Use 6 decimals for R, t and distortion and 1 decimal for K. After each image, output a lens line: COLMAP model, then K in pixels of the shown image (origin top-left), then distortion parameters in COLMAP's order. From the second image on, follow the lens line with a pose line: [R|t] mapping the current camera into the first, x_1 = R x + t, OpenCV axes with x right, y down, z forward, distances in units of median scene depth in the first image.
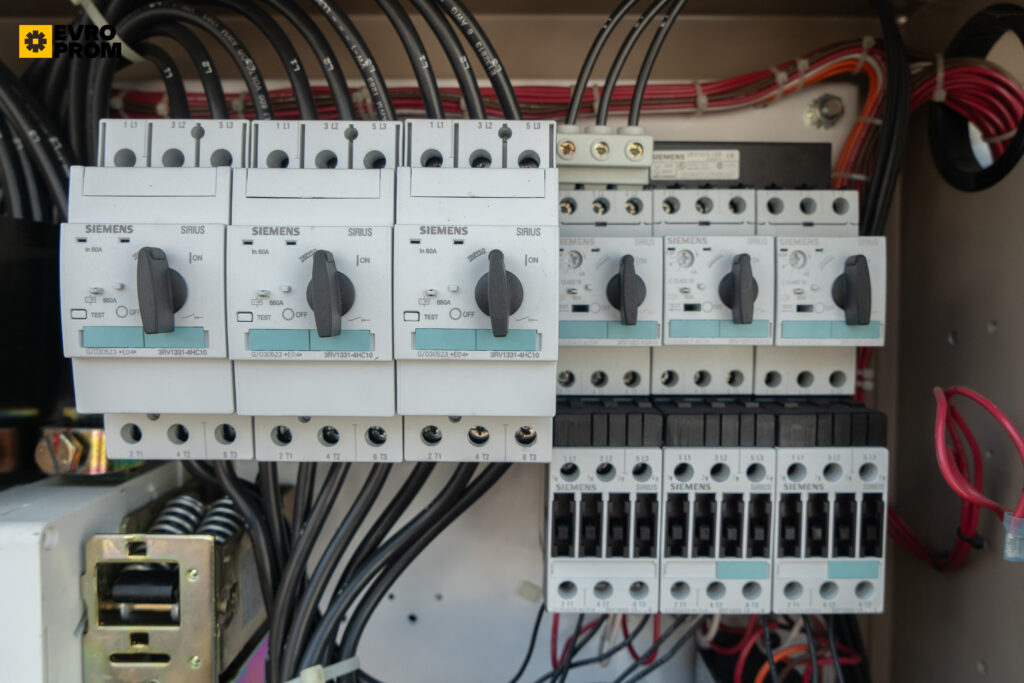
lens RADIAL K [[686.7, 0, 514.4], [0, 686.7, 338.2], [0, 0, 1]] dist [-0.039148, 0.039802]
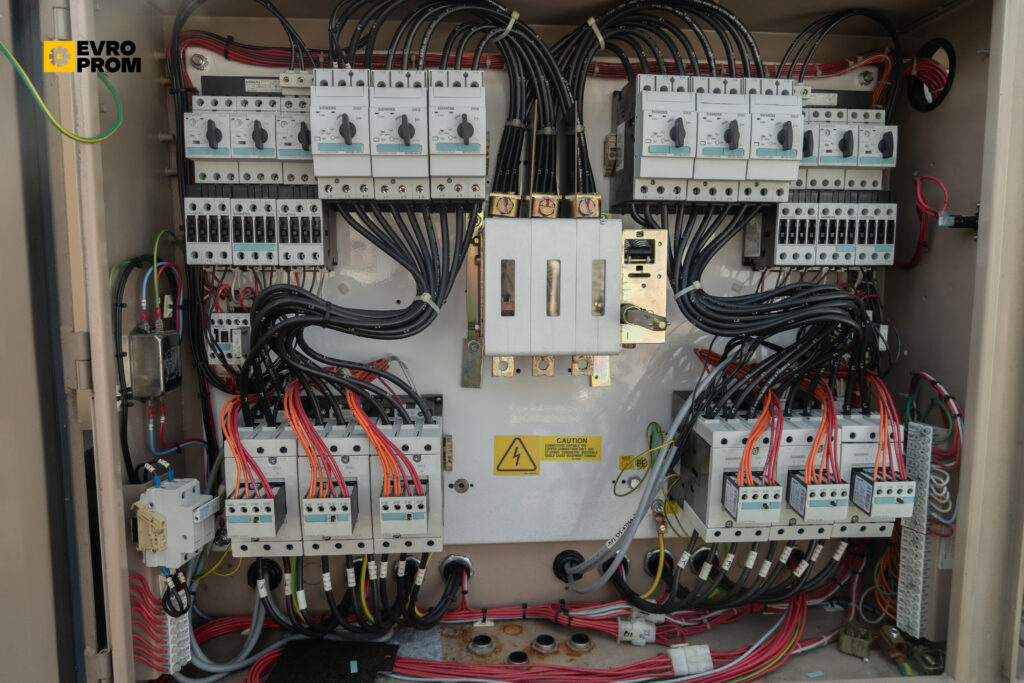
lens RADIAL K [[686.7, 0, 514.4], [0, 686.7, 338.2], [0, 0, 1]] dist [-0.039148, 0.039802]
pose [[0.995576, -0.011845, 0.093214, -1.242082], [0.006631, 0.998406, 0.056053, 0.535385], [-0.093730, -0.055187, 0.994067, -1.607669]]
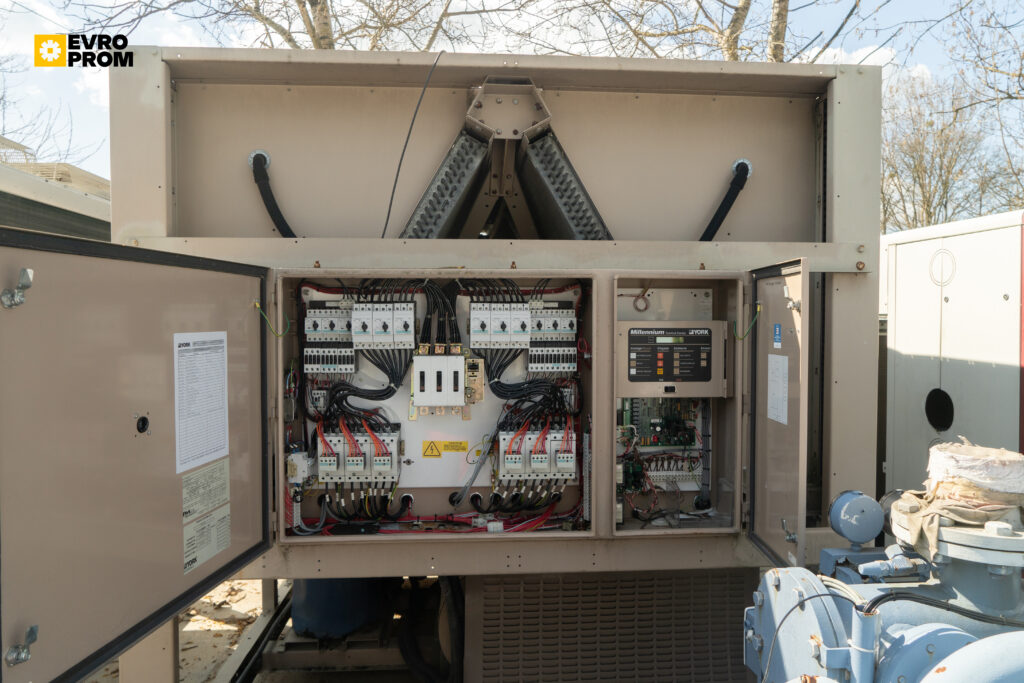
lens RADIAL K [[686.7, 0, 514.4], [0, 686.7, 338.2], [0, 0, 1]] dist [-0.039148, 0.039802]
pose [[0.995726, -0.004316, 0.092251, -0.745763], [0.006957, 0.999575, -0.028326, 0.259925], [-0.092089, 0.028847, 0.995333, -5.987204]]
